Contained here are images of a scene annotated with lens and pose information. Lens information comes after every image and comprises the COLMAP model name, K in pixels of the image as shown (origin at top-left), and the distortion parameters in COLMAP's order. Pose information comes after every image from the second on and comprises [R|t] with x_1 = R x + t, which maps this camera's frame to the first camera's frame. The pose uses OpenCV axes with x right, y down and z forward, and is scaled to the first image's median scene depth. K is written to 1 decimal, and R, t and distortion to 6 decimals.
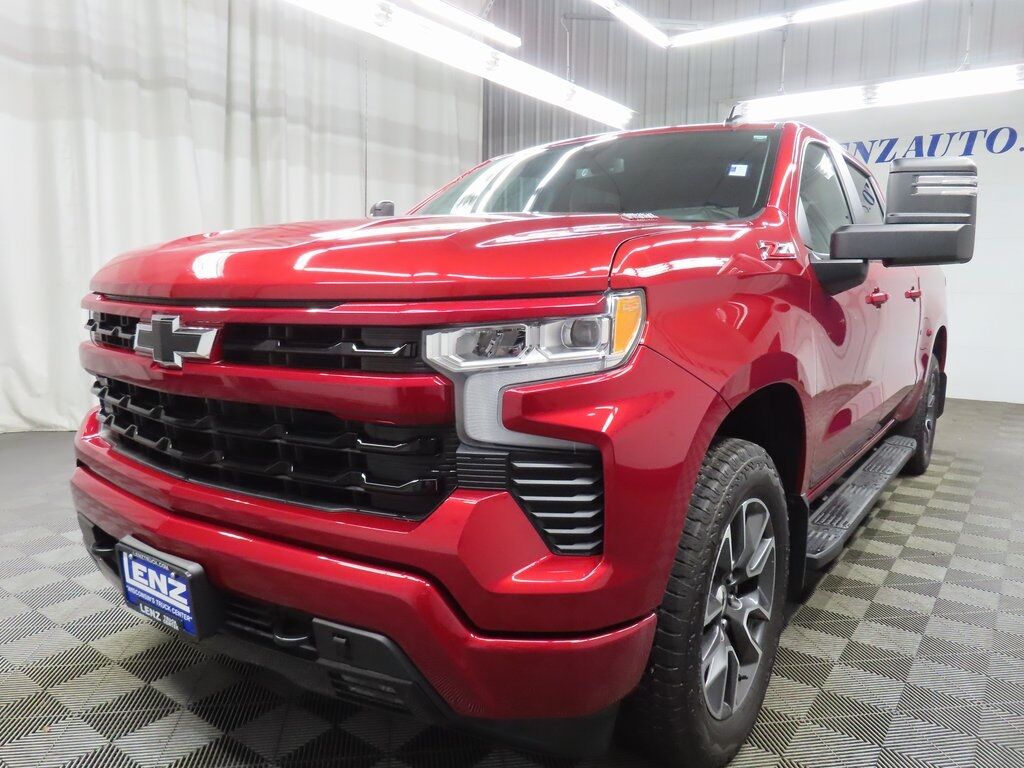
lens RADIAL K [[730.8, 0, 512.0], [0, 730.8, 384.0], [0, 0, 1]] dist [-0.016569, 0.006576]
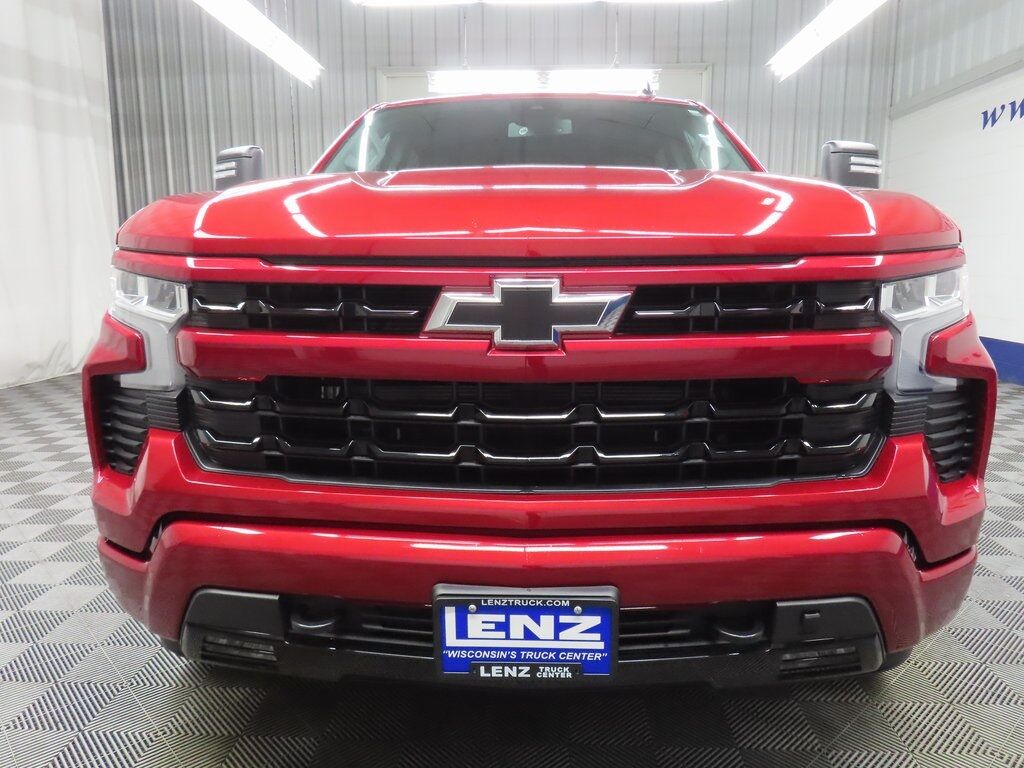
lens RADIAL K [[730.8, 0, 512.0], [0, 730.8, 384.0], [0, 0, 1]] dist [-0.016569, 0.006576]
pose [[0.834536, -0.104923, 0.540870, -0.879568], [0.083544, 0.994446, 0.064008, -0.034697], [-0.544582, -0.008231, 0.838667, 0.359609]]
